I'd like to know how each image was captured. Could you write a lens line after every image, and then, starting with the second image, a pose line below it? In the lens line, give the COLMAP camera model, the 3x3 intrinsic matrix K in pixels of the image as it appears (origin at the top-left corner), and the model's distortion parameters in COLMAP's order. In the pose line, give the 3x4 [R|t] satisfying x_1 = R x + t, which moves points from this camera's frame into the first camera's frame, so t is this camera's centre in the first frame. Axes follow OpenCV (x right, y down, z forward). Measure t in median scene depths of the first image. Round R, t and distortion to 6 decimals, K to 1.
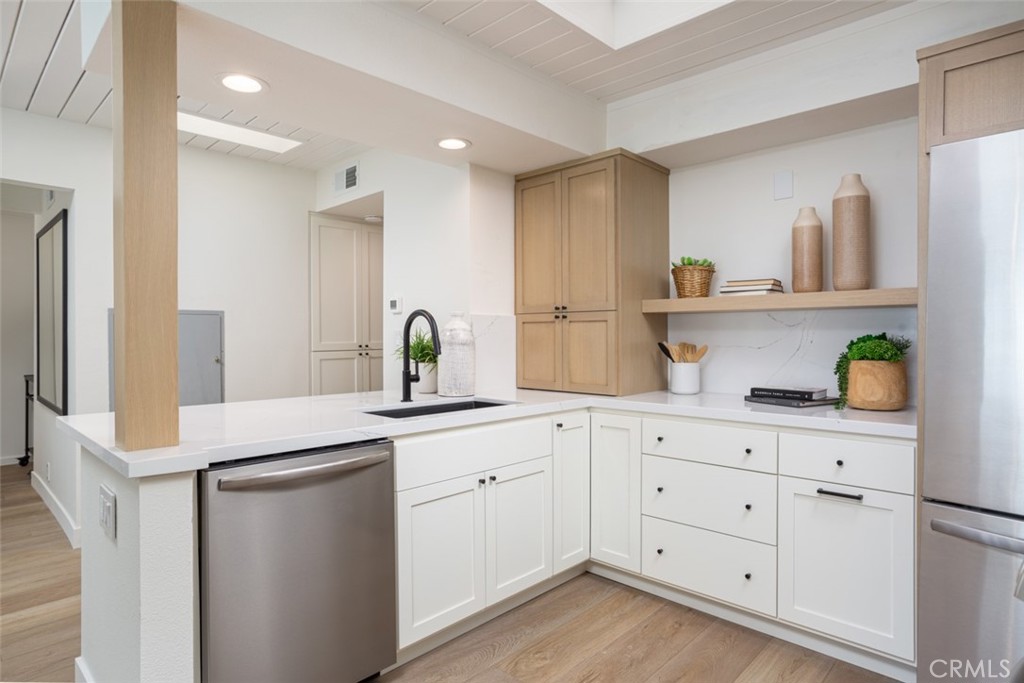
lens RADIAL K [[561.8, 0, 517.6], [0, 561.8, 338.3], [0, 0, 1]] dist [-0.004477, -0.000322]
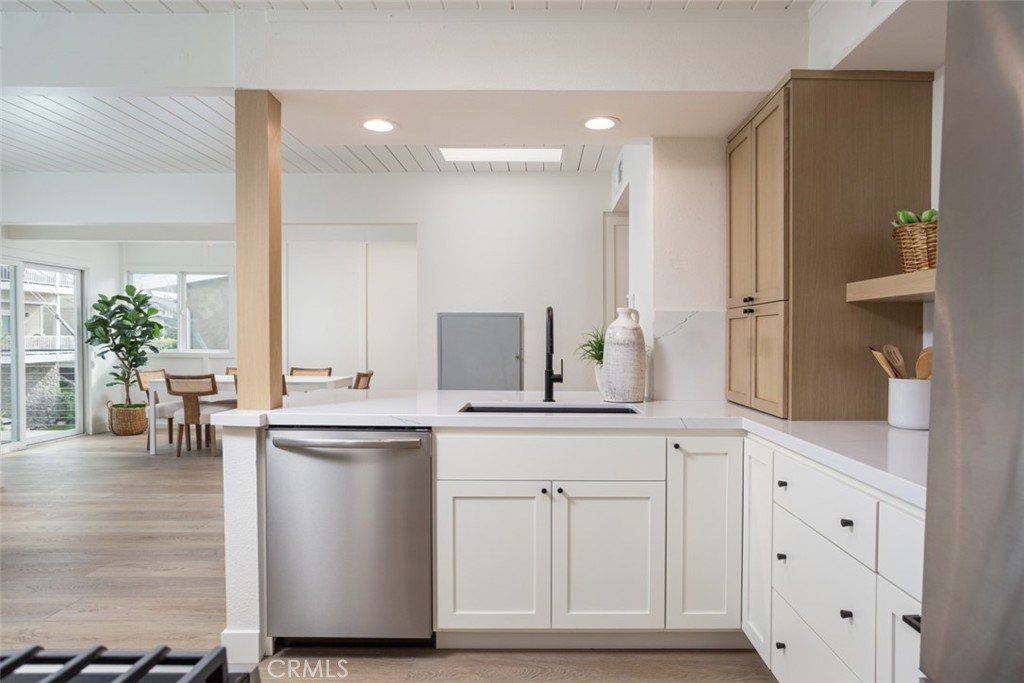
lens RADIAL K [[608.5, 0, 517.7], [0, 608.5, 344.9], [0, 0, 1]] dist [0.001663, -0.000012]
pose [[0.692387, 0.014303, -0.721384, 0.491673], [-0.009075, 0.999897, 0.011115, 0.001975], [0.721469, -0.001149, 0.692446, 0.211006]]
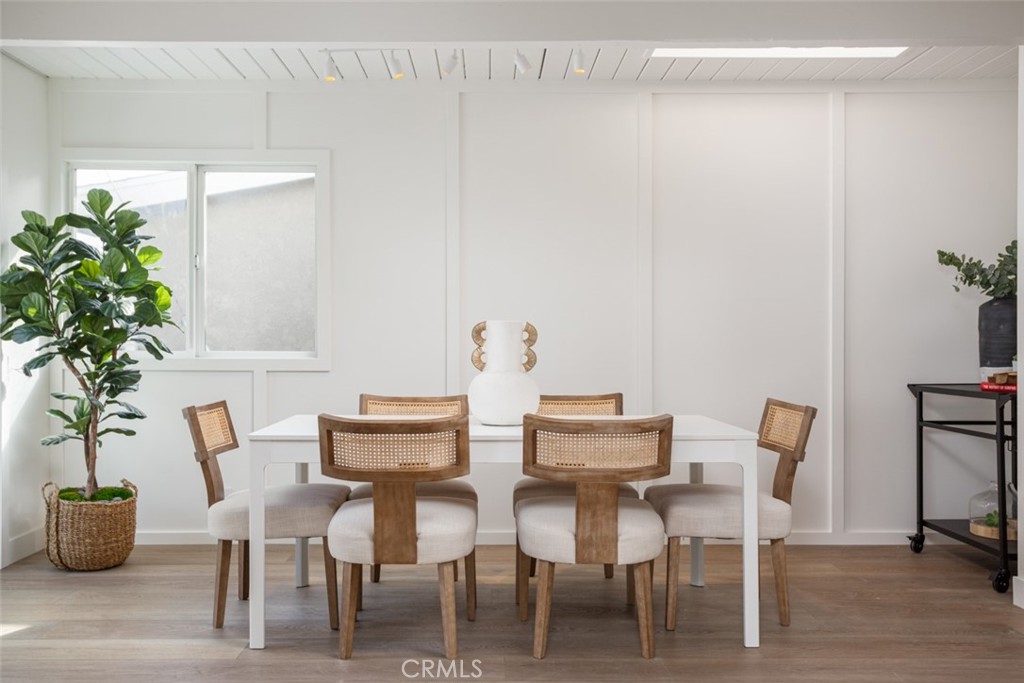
lens RADIAL K [[990.9, 0, 516.1], [0, 990.9, 339.5], [0, 0, 1]] dist [0.089435, 0.000000]
pose [[0.701889, 0.004223, -0.712274, -0.941405], [-0.003038, 0.999991, 0.002935, 0.041871], [0.712280, 0.000104, 0.701896, 0.114260]]
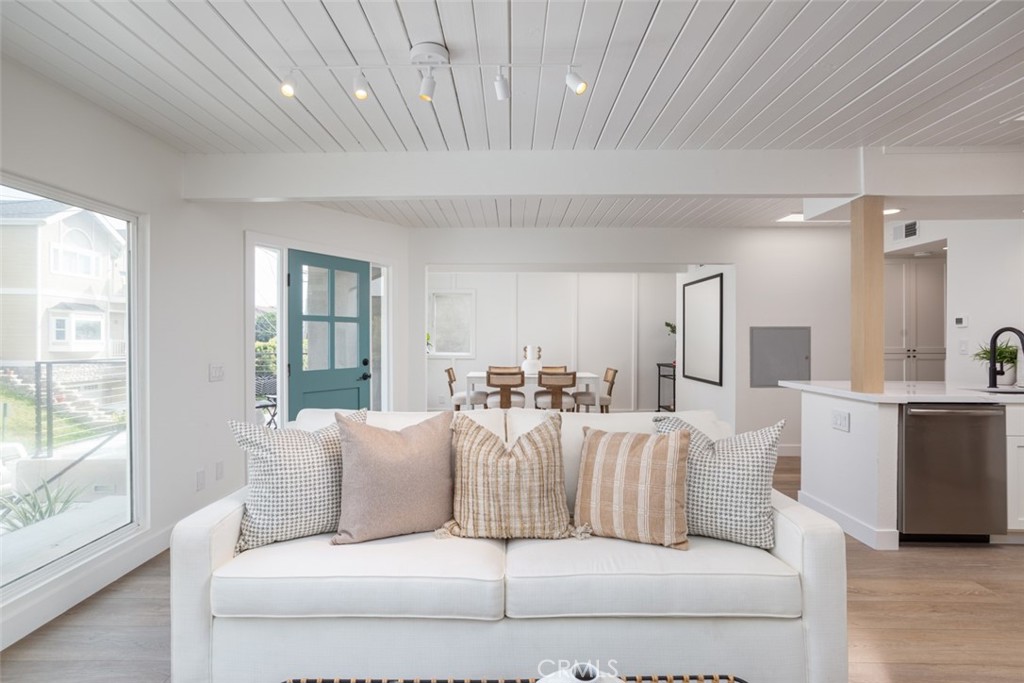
lens RADIAL K [[508.6, 0, 508.3], [0, 508.6, 334.9], [0, 0, 1]] dist [-0.017884, 0.000797]
pose [[0.683813, -0.004607, -0.729643, -0.099358], [-0.004132, 0.999940, -0.010186, -0.011196], [0.729646, 0.009980, 0.683753, -0.824764]]
